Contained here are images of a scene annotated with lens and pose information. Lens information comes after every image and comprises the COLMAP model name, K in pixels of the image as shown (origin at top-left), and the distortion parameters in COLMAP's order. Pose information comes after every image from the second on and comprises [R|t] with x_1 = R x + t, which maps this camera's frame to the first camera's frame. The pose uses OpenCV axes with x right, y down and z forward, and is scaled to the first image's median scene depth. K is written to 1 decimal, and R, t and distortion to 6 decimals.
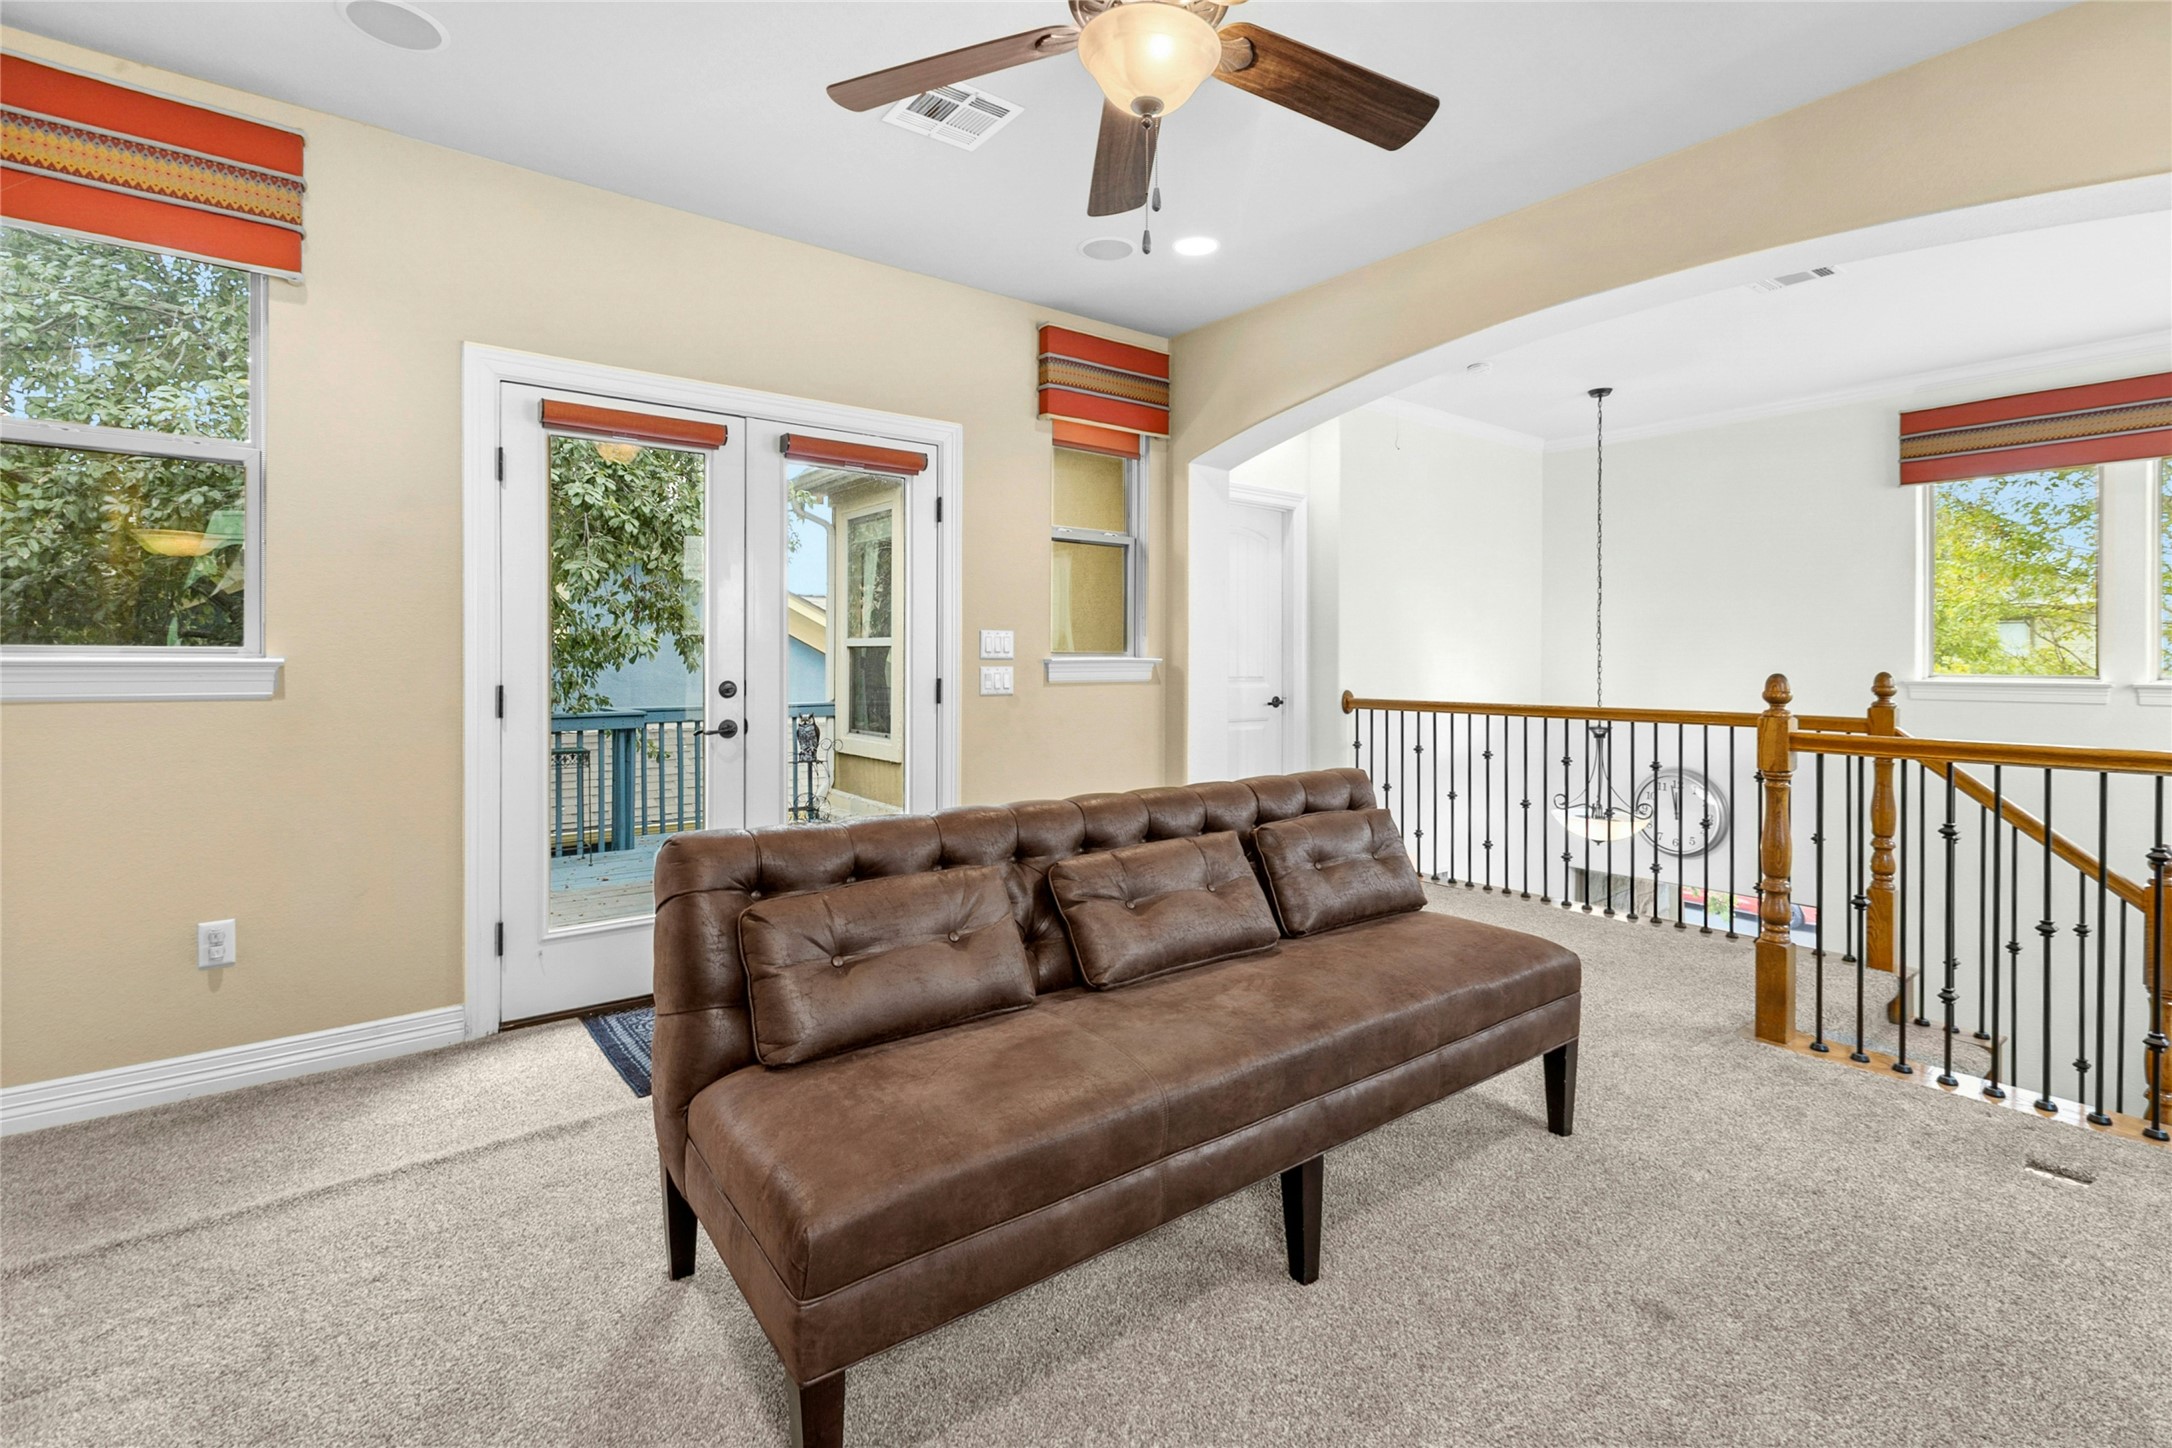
lens RADIAL K [[1025.0, 0, 1090.7], [0, 1025.0, 664.8], [0, 0, 1]] dist [0.001572, 0.000246]
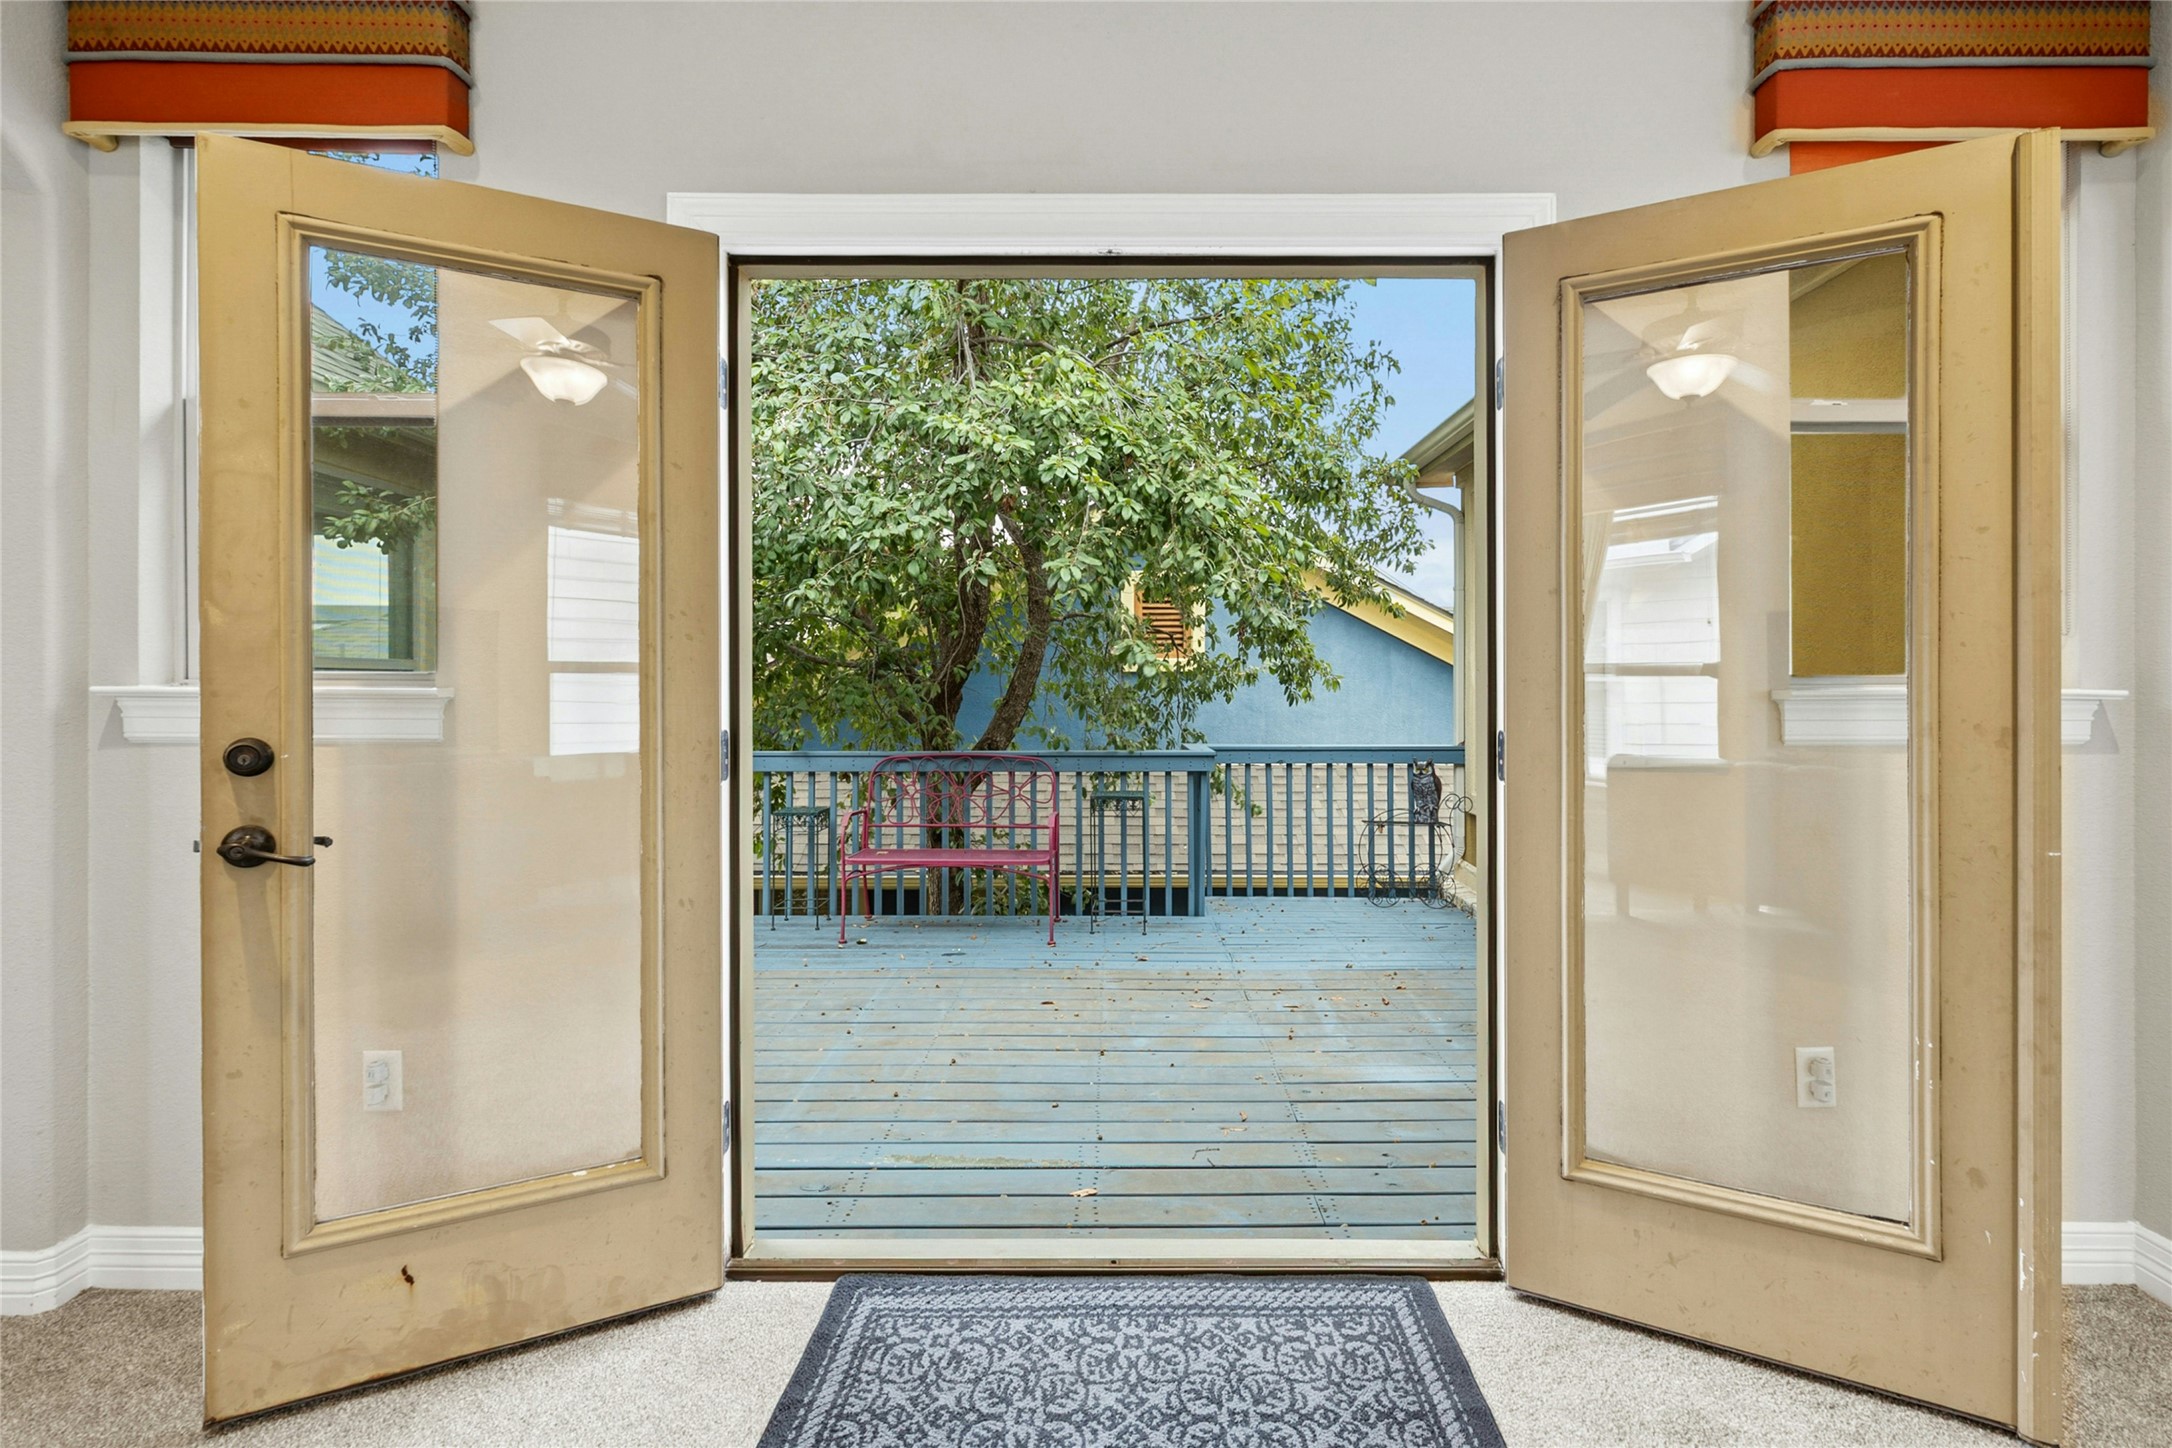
lens RADIAL K [[1025.0, 0, 1090.7], [0, 1025.0, 664.8], [0, 0, 1]] dist [0.001572, 0.000246]
pose [[0.788572, -0.016307, -0.614726, -0.003888], [-0.003029, 0.999533, -0.030401, 0.001144], [0.614935, 0.025835, 0.788155, 0.273514]]
